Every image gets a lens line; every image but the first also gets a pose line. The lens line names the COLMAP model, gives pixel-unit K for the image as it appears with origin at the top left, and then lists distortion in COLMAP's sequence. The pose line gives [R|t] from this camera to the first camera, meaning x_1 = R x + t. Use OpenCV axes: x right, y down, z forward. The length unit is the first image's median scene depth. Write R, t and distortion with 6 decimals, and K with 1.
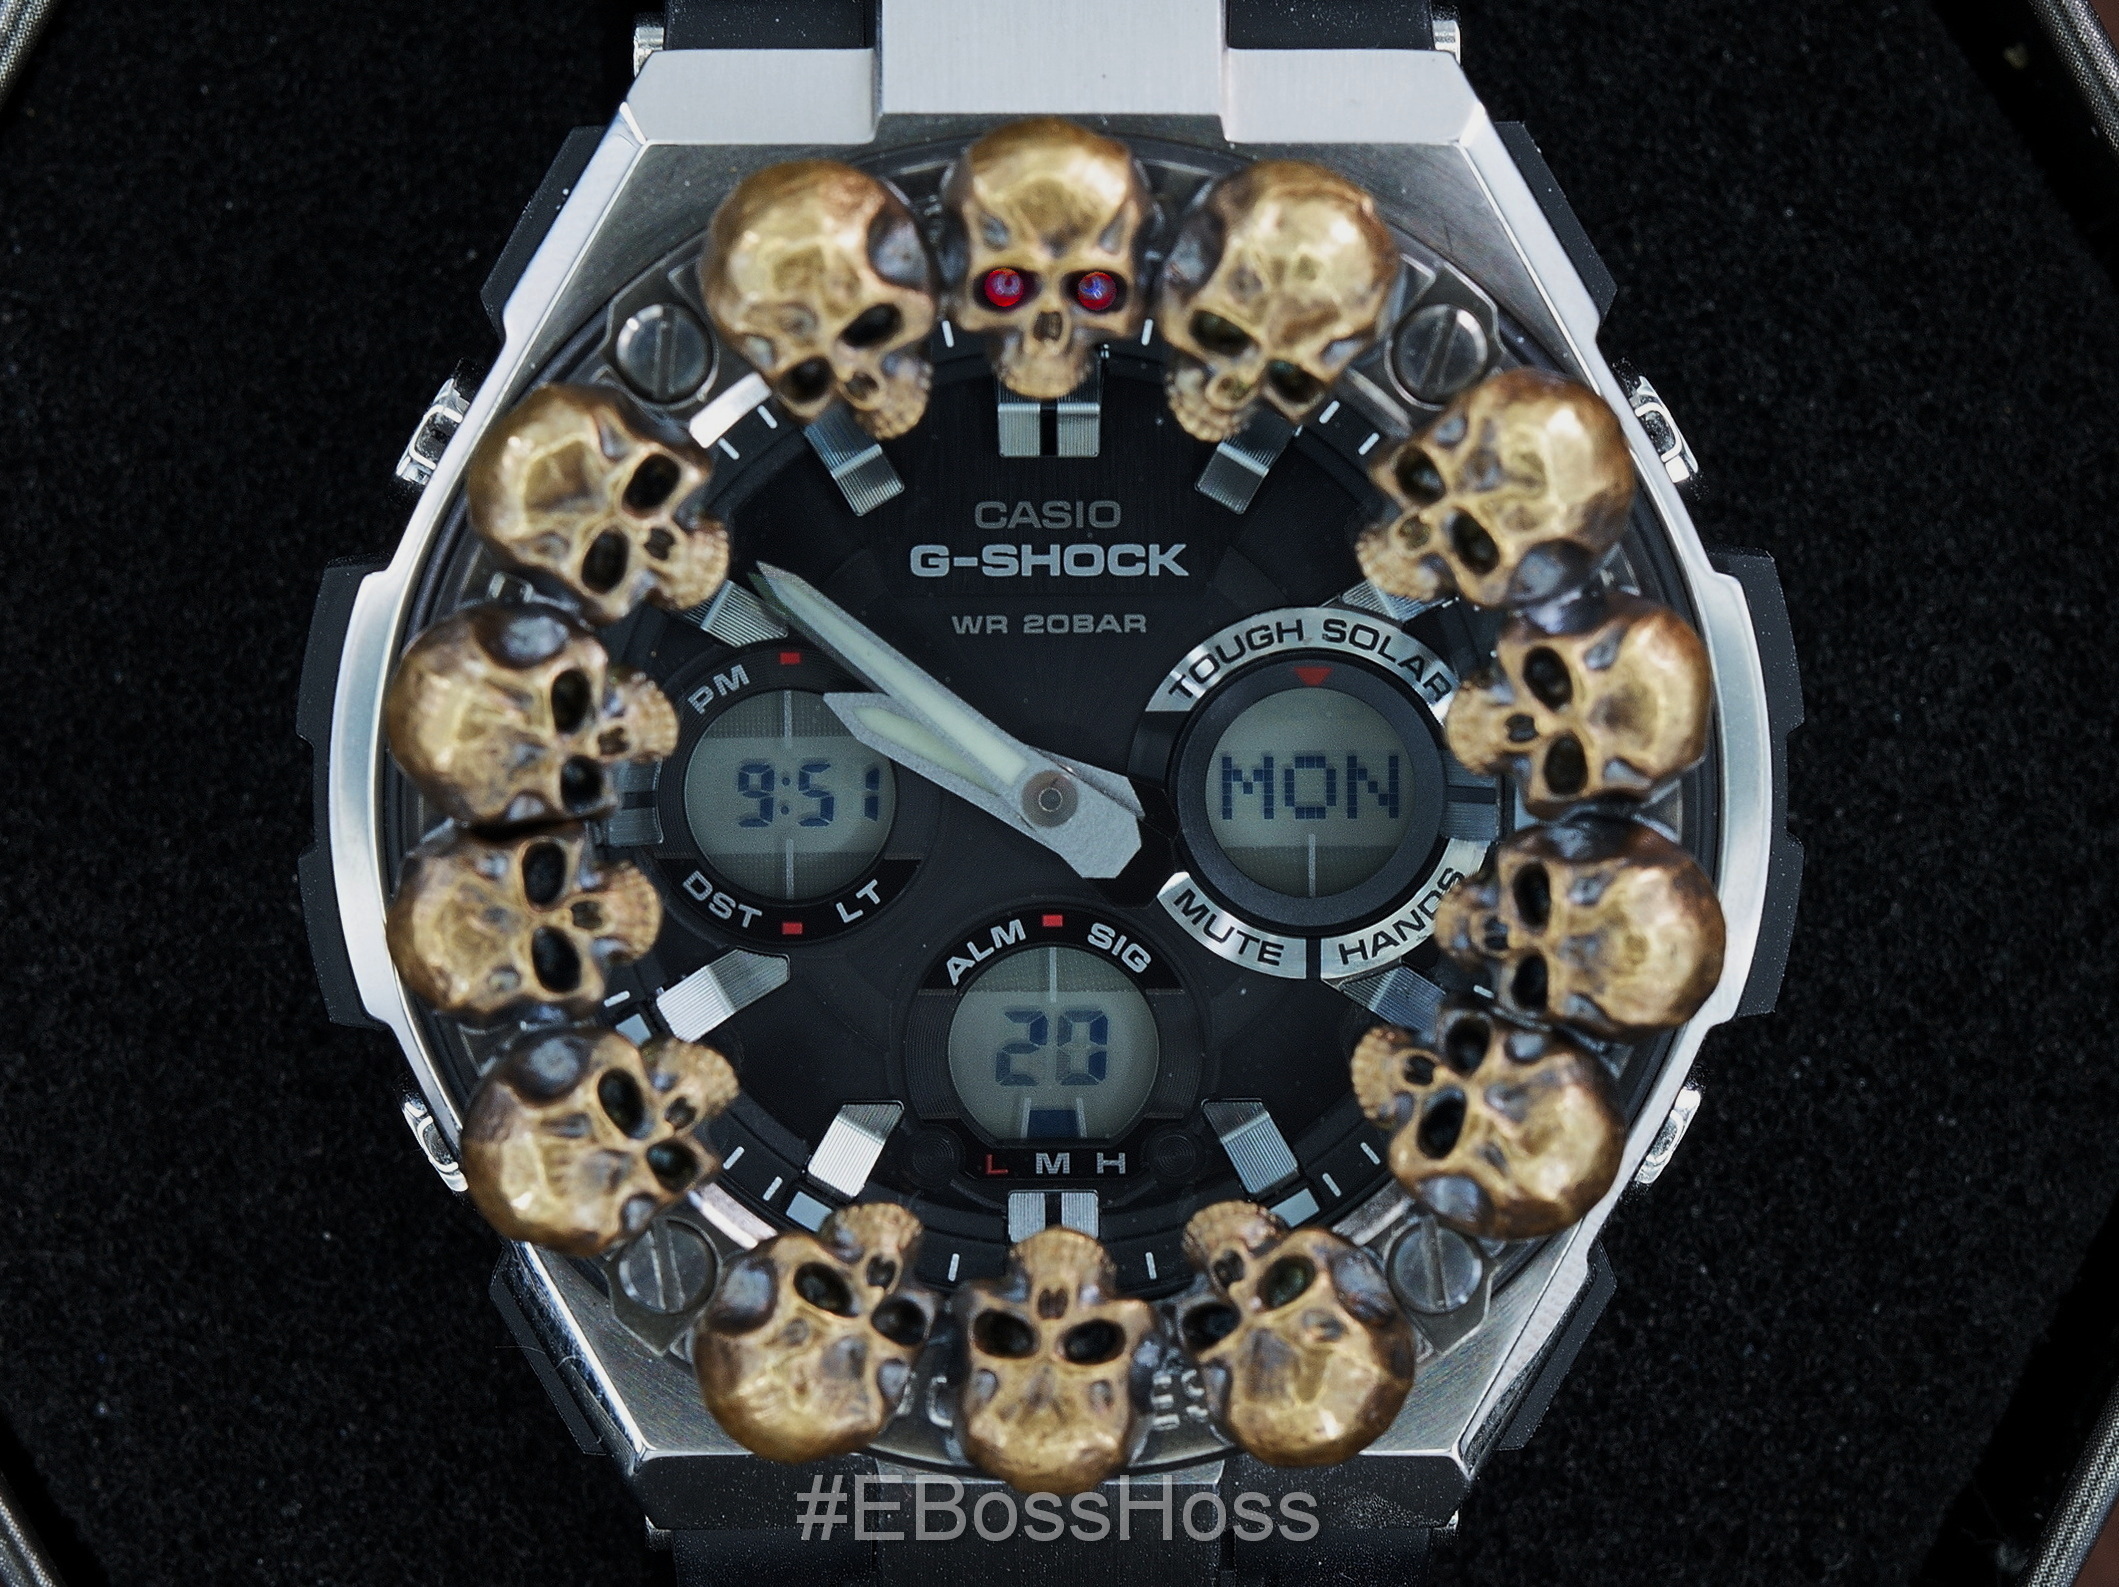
lens RADIAL K [[4617.7, 0, 1056.1], [0, 4617.7, 764.7], [0, 0, 1]] dist [0.018963, 0.147473]
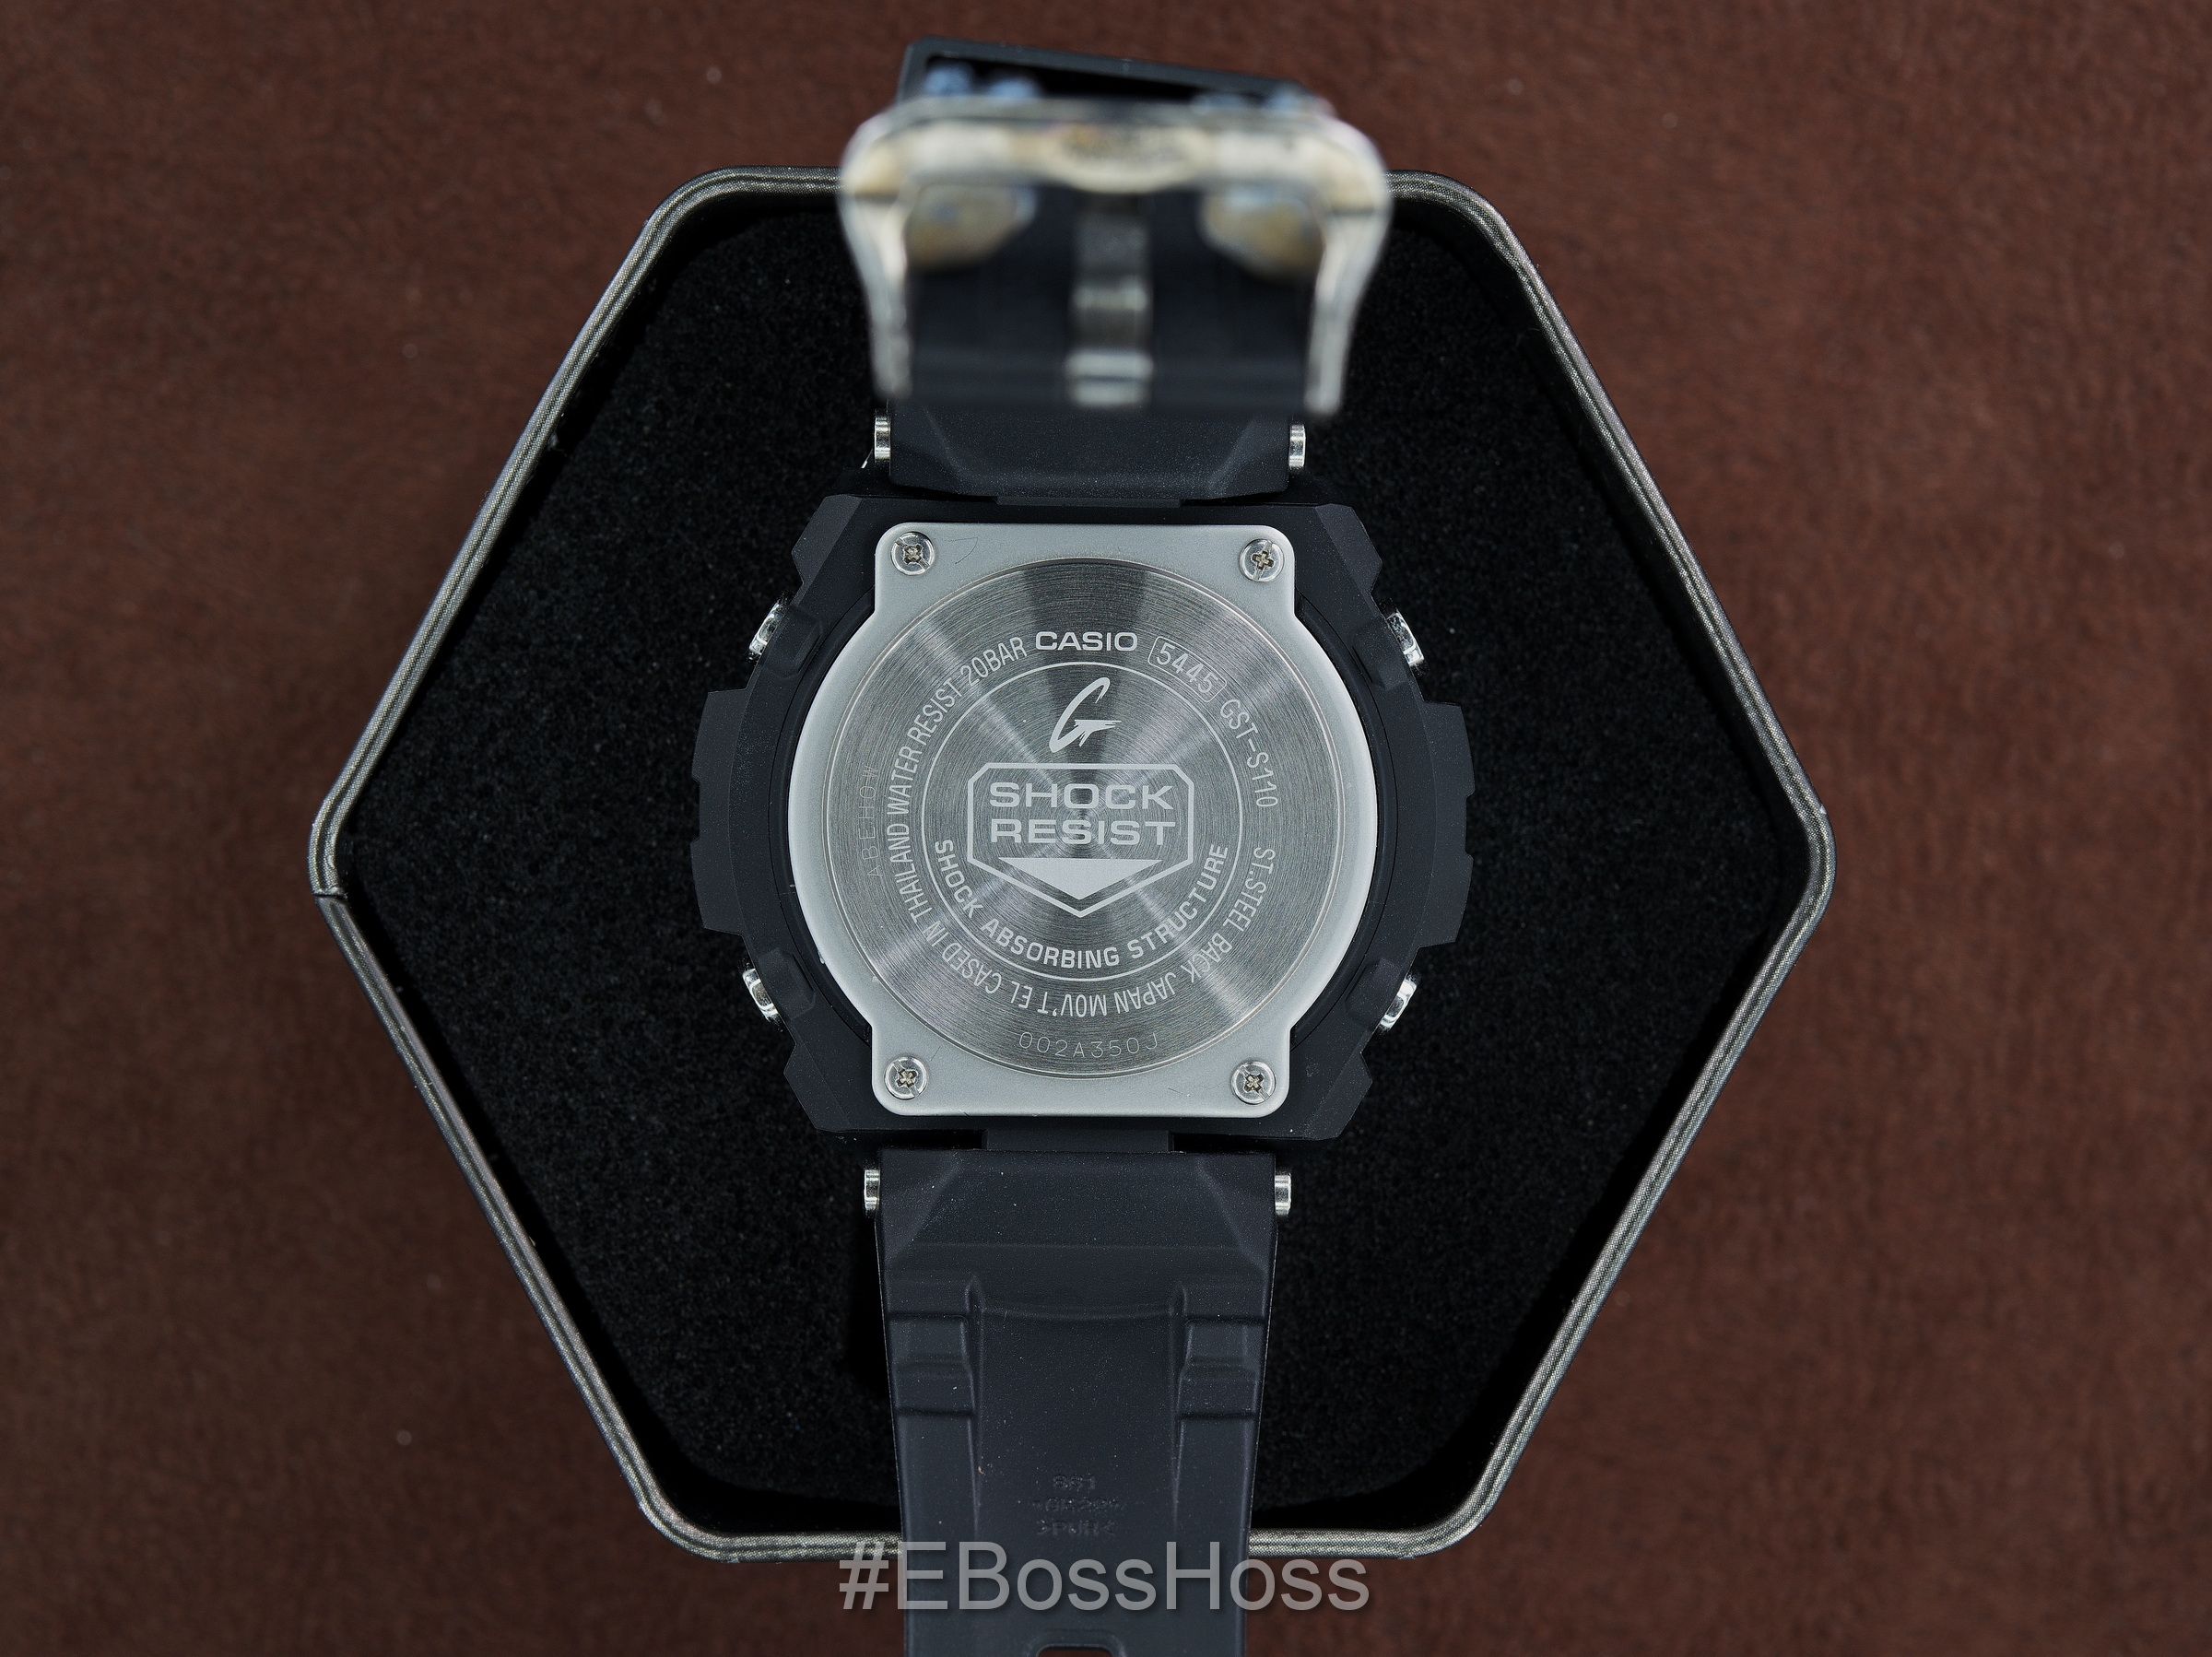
lens RADIAL K [[4874.0, 0, 1064.9], [0, 4874.0, 827.5], [0, 0, 1]] dist [0.080839, 0.352038]
pose [[-0.997702, -0.052890, -0.042356, 0.077158], [0.057384, -0.991931, -0.113051, 0.230703], [-0.036035, -0.115221, 0.992686, -0.946761]]
